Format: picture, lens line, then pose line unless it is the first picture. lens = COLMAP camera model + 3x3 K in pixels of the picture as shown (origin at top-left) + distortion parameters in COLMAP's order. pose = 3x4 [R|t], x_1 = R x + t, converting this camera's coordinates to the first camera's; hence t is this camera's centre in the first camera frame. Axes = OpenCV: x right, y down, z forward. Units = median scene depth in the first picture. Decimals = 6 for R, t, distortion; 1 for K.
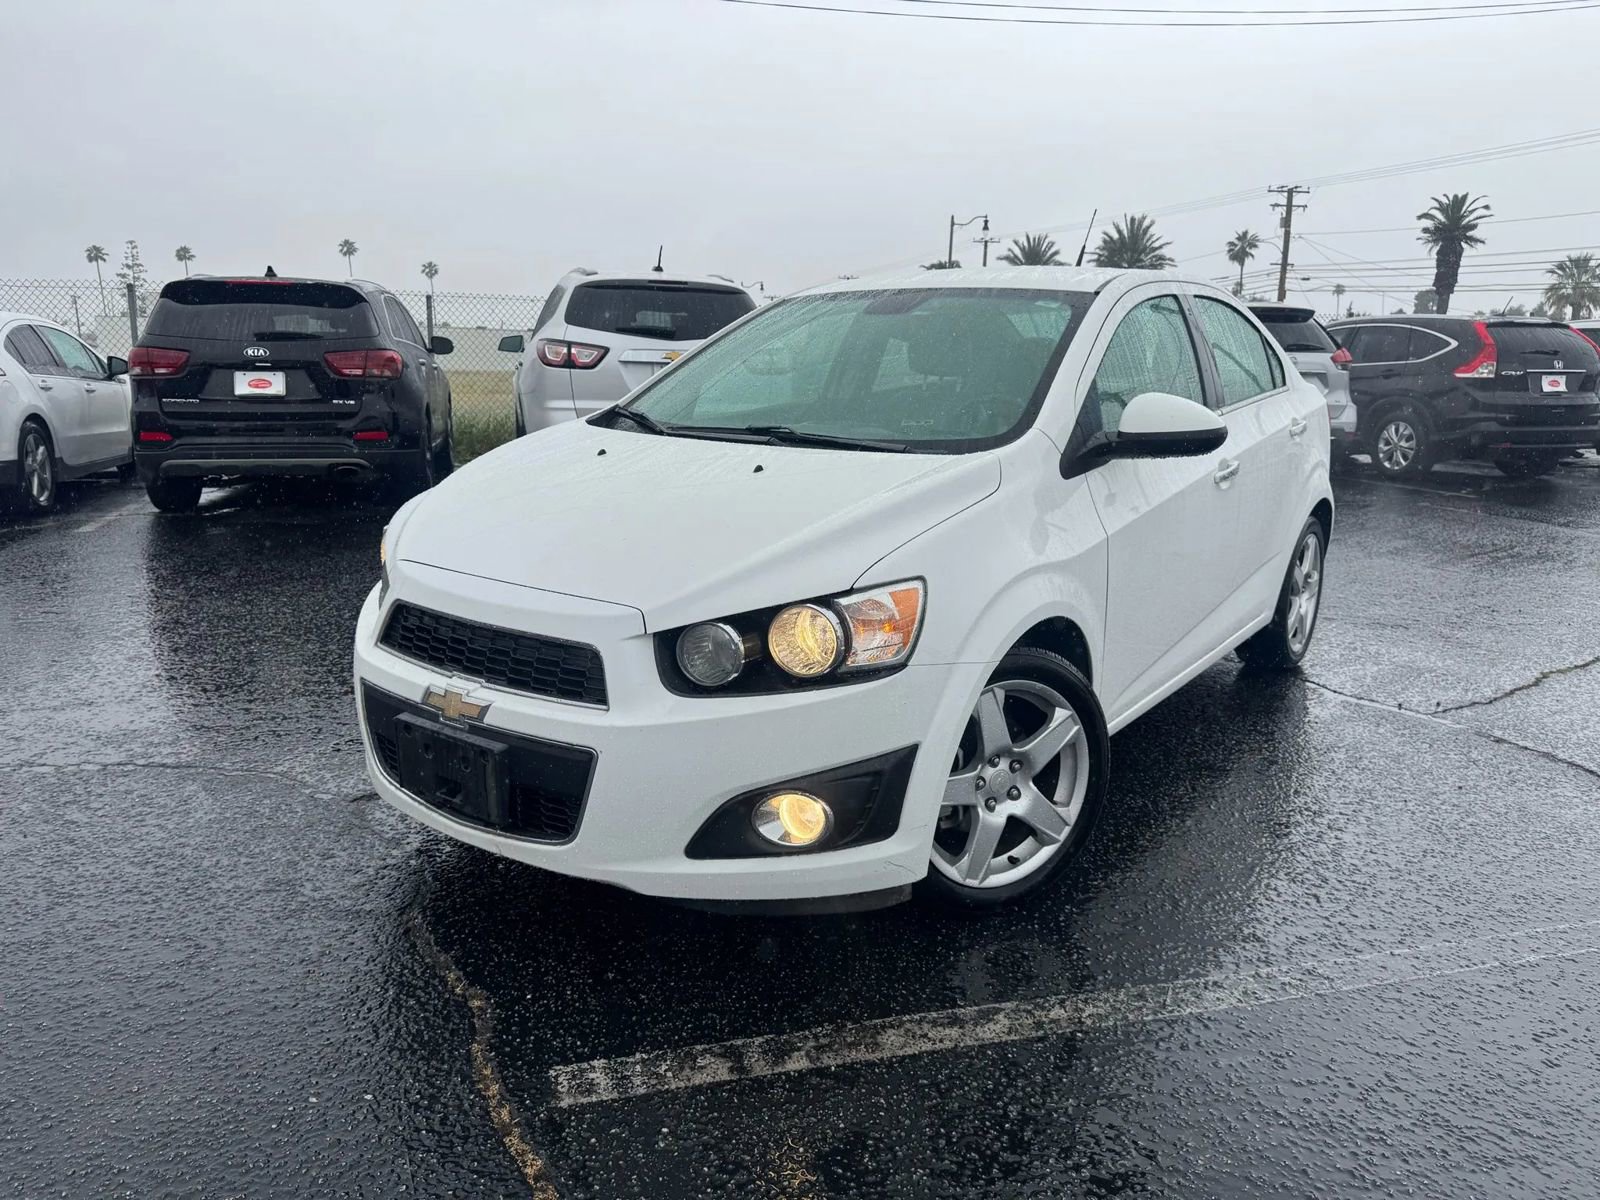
lens RADIAL K [[1194.5, 0, 800.5], [0, 1194.5, 617.3], [0, 0, 1]] dist [0.071284, -0.113829]
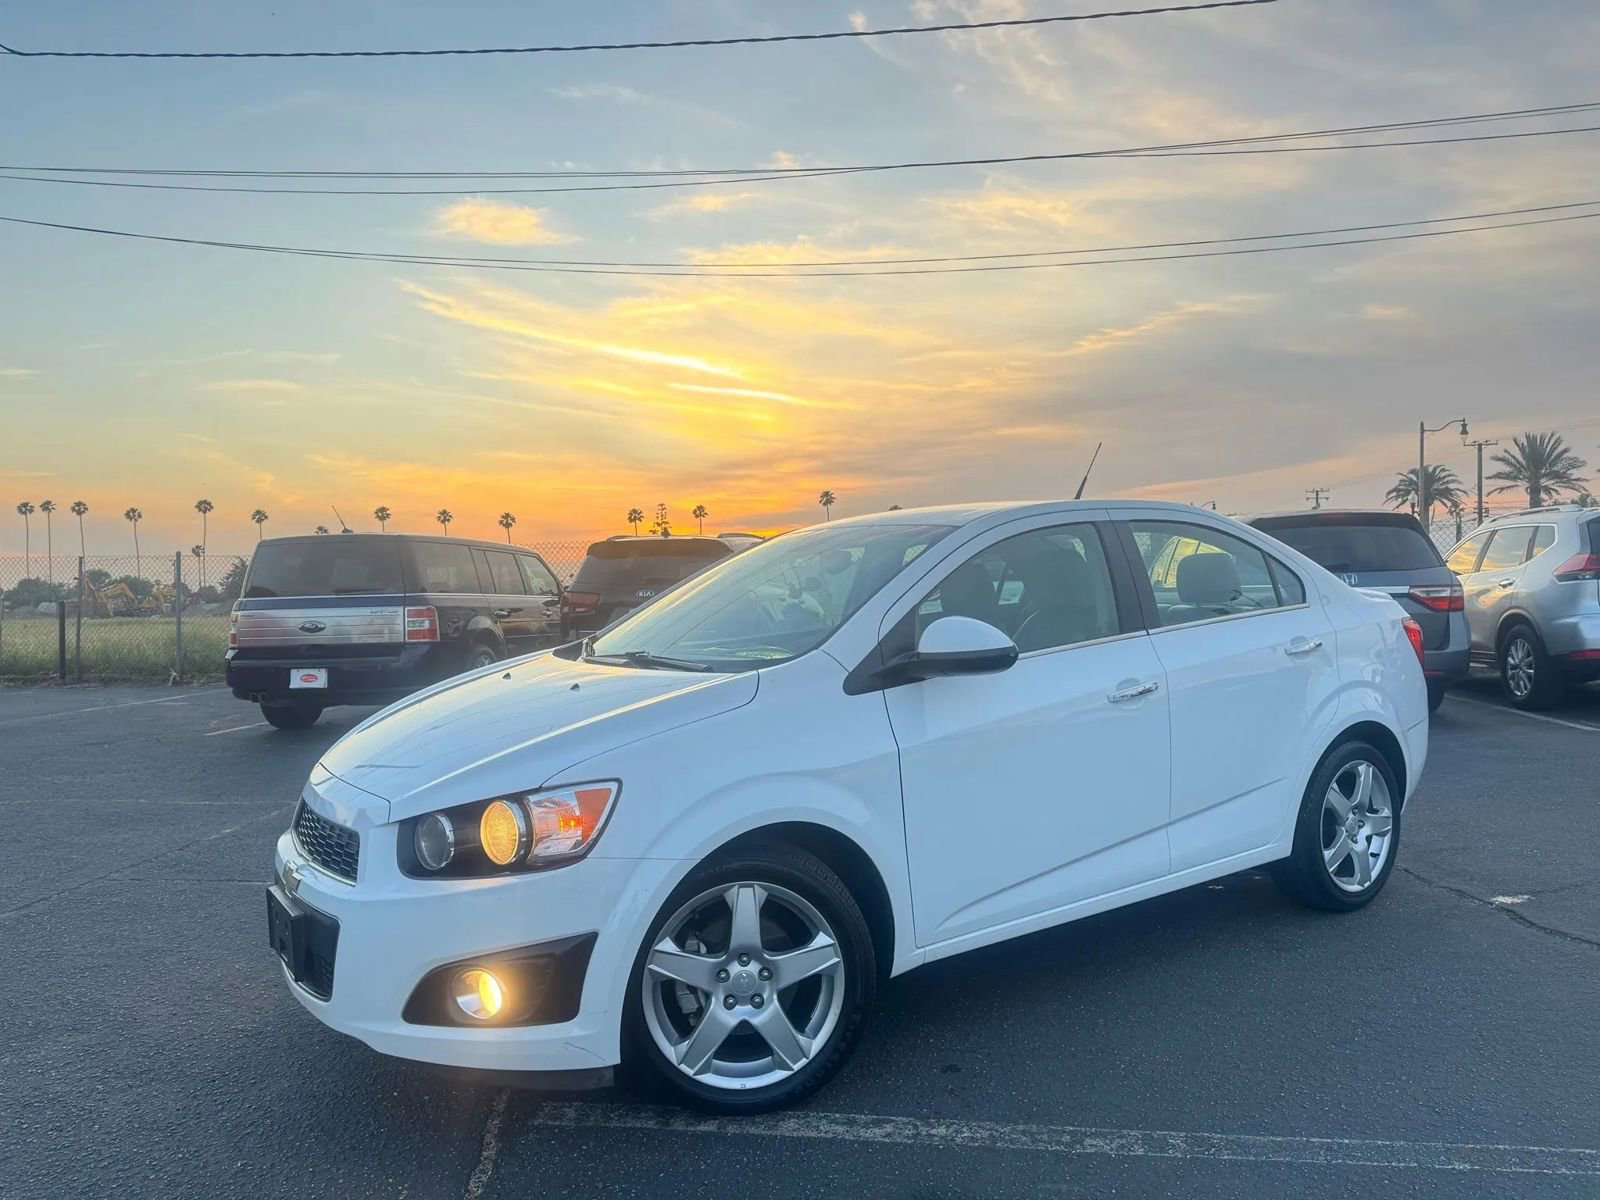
lens RADIAL K [[1194.5, 0, 797.4], [0, 1194.5, 596.9], [0, 0, 1]] dist [0.071284, -0.113829]
pose [[0.942856, -0.031474, -0.331711, 0.655783], [-0.037899, 0.978938, -0.200610, 0.019262], [0.331038, 0.201718, 0.921804, -0.029821]]
